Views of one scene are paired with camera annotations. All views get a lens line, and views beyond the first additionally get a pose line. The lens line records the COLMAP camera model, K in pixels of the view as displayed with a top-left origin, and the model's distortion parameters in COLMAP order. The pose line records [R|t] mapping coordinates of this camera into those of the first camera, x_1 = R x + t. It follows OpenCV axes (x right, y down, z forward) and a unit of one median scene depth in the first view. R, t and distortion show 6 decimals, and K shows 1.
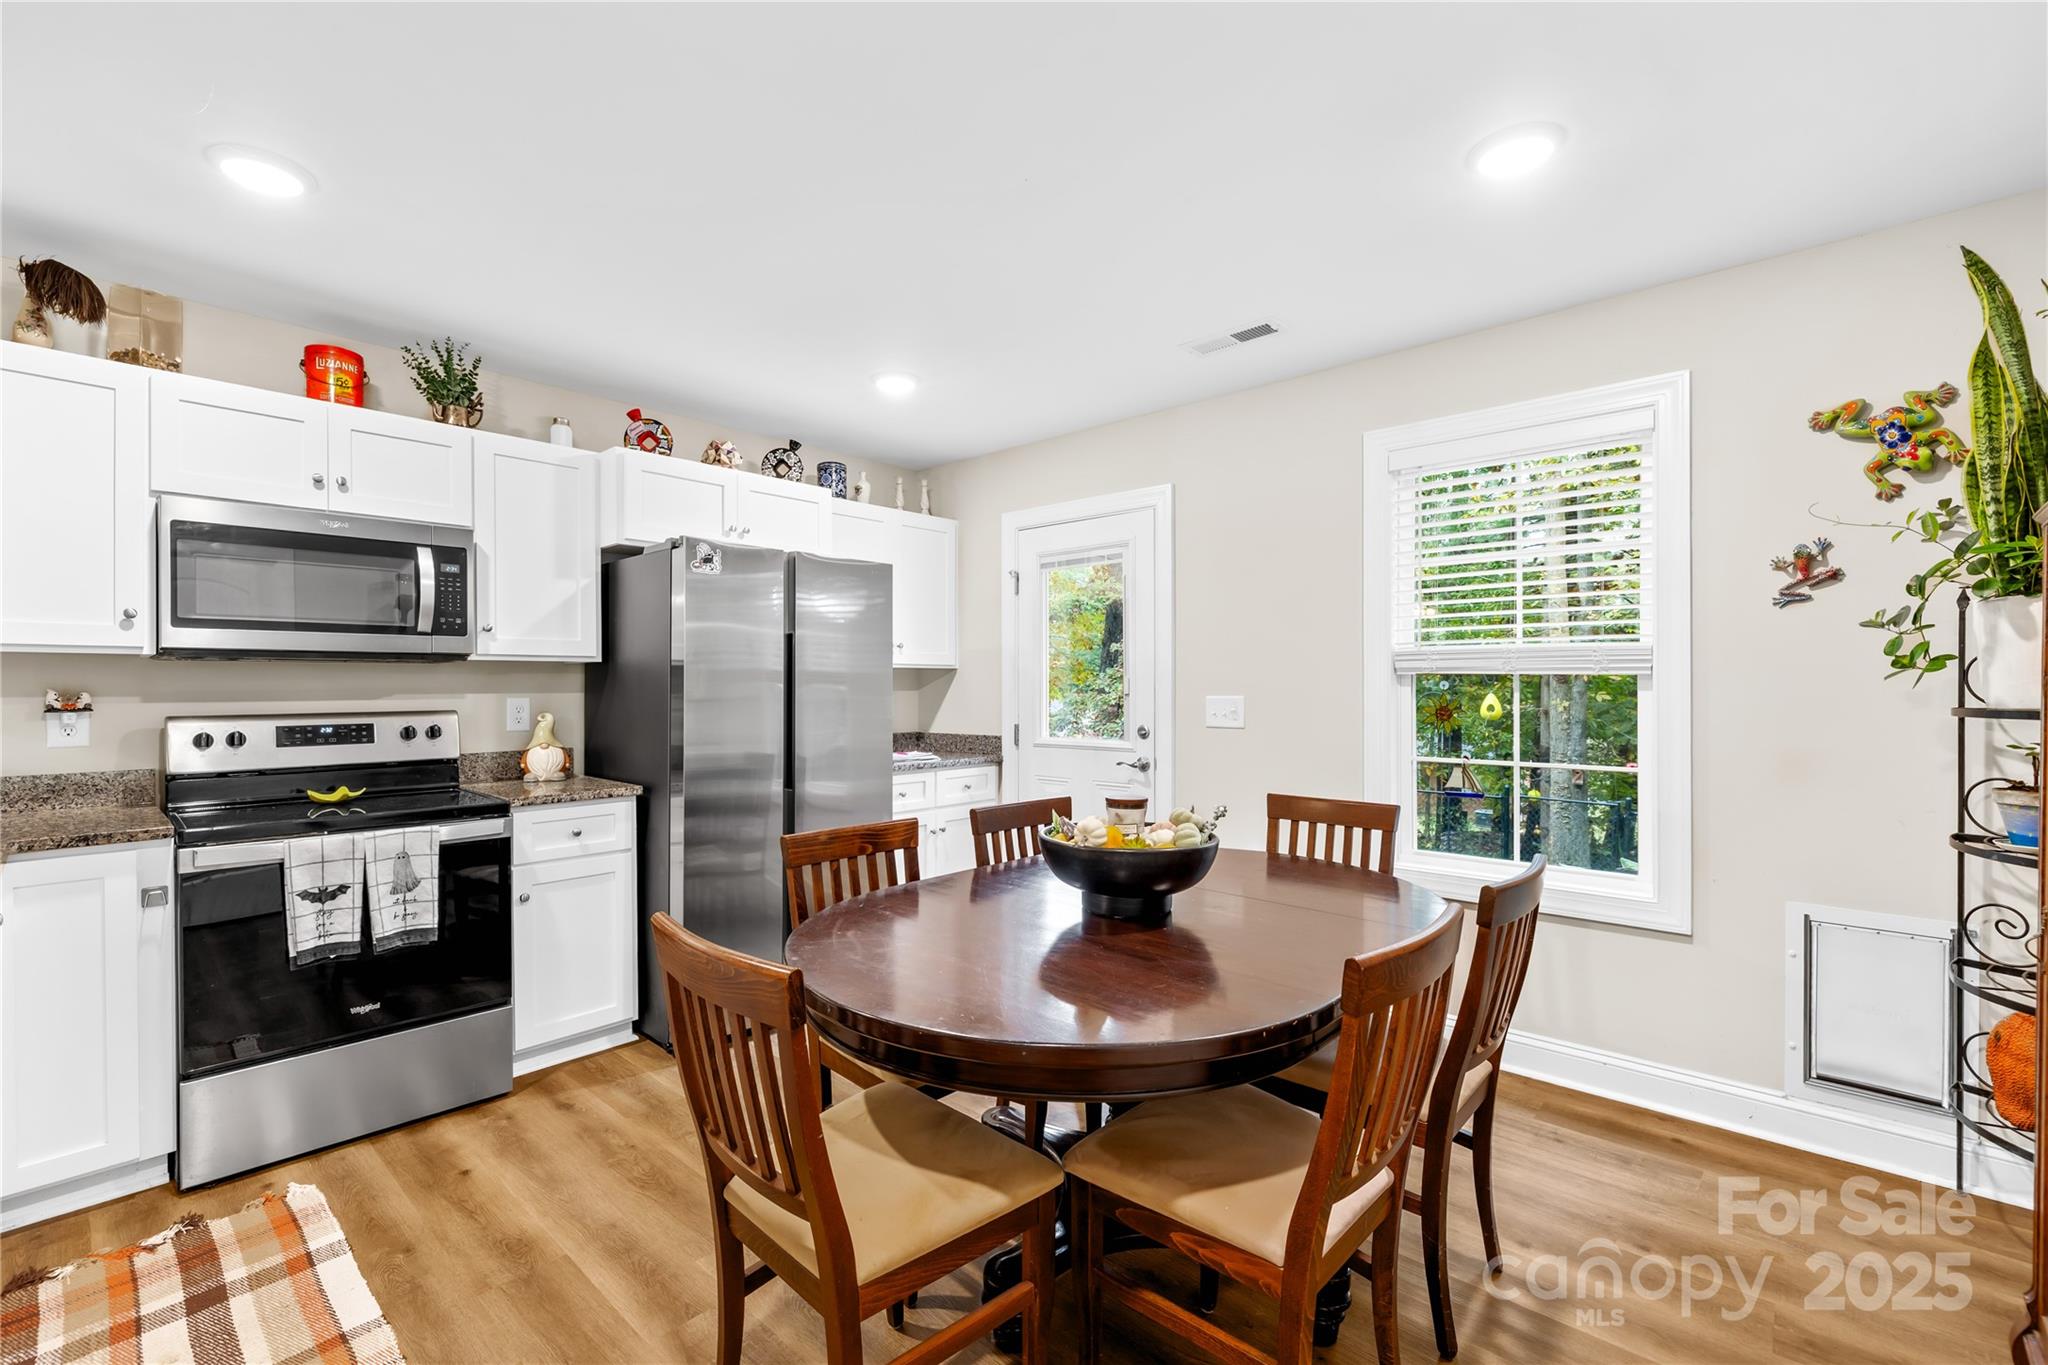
lens RADIAL K [[890.8, 0, 1057.0], [0, 890.8, 692.8], [0, 0, 1]] dist [-0.001911, 0.000626]
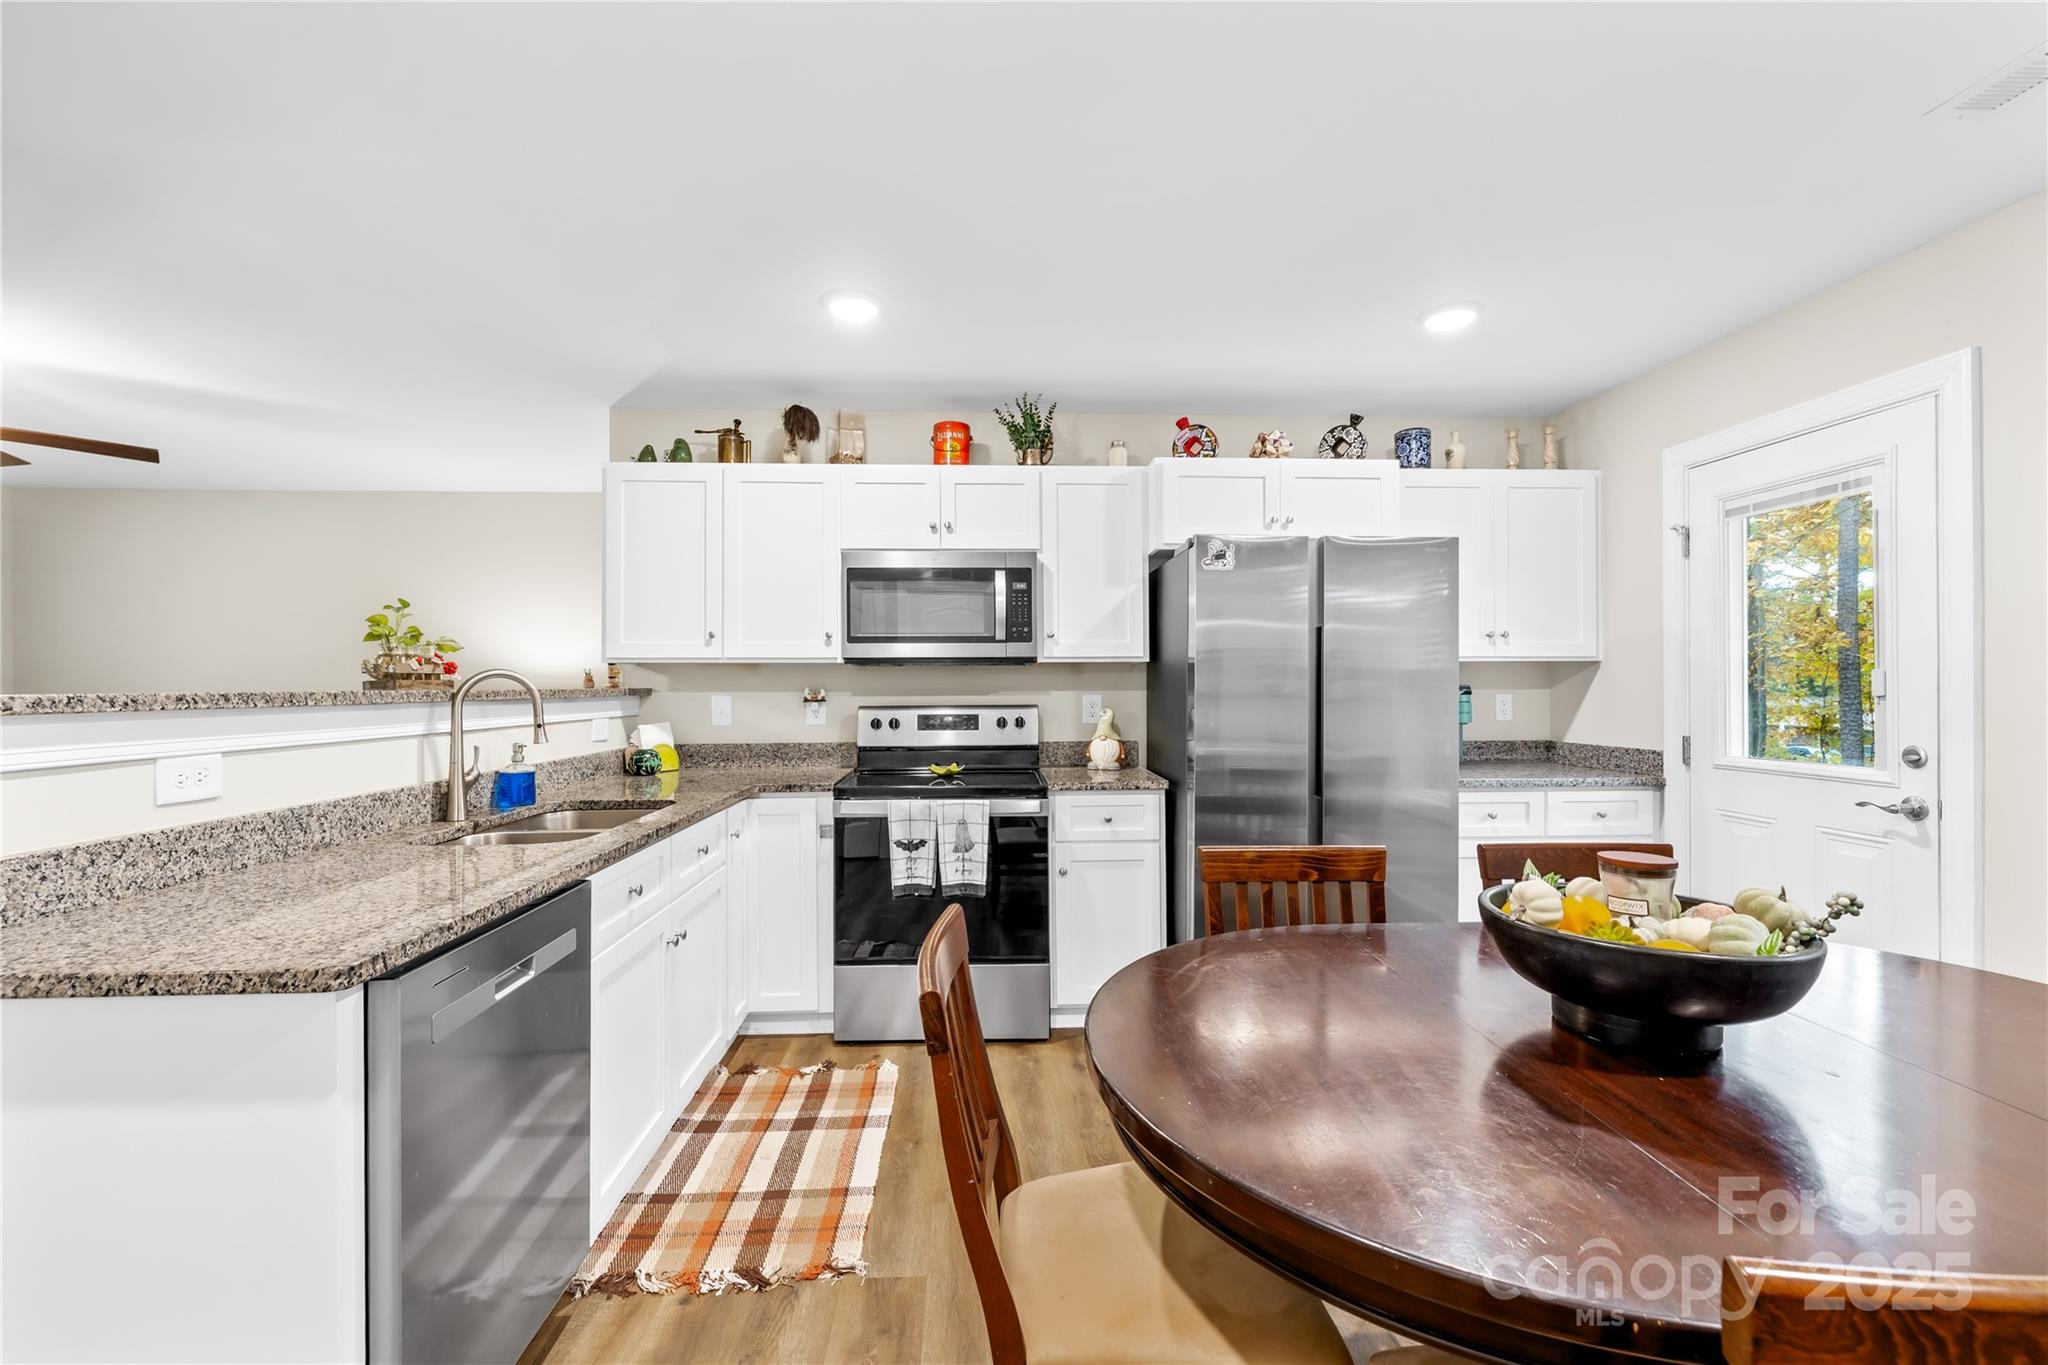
lens RADIAL K [[890.8, 0, 1017.2], [0, 890.8, 686.6], [0, 0, 1]] dist [-0.001911, 0.000626]
pose [[0.686404, 0.001179, -0.727219, 0.193881], [-0.003939, 0.999990, -0.002097, -0.002281], [0.727210, 0.004304, 0.686402, 0.187036]]
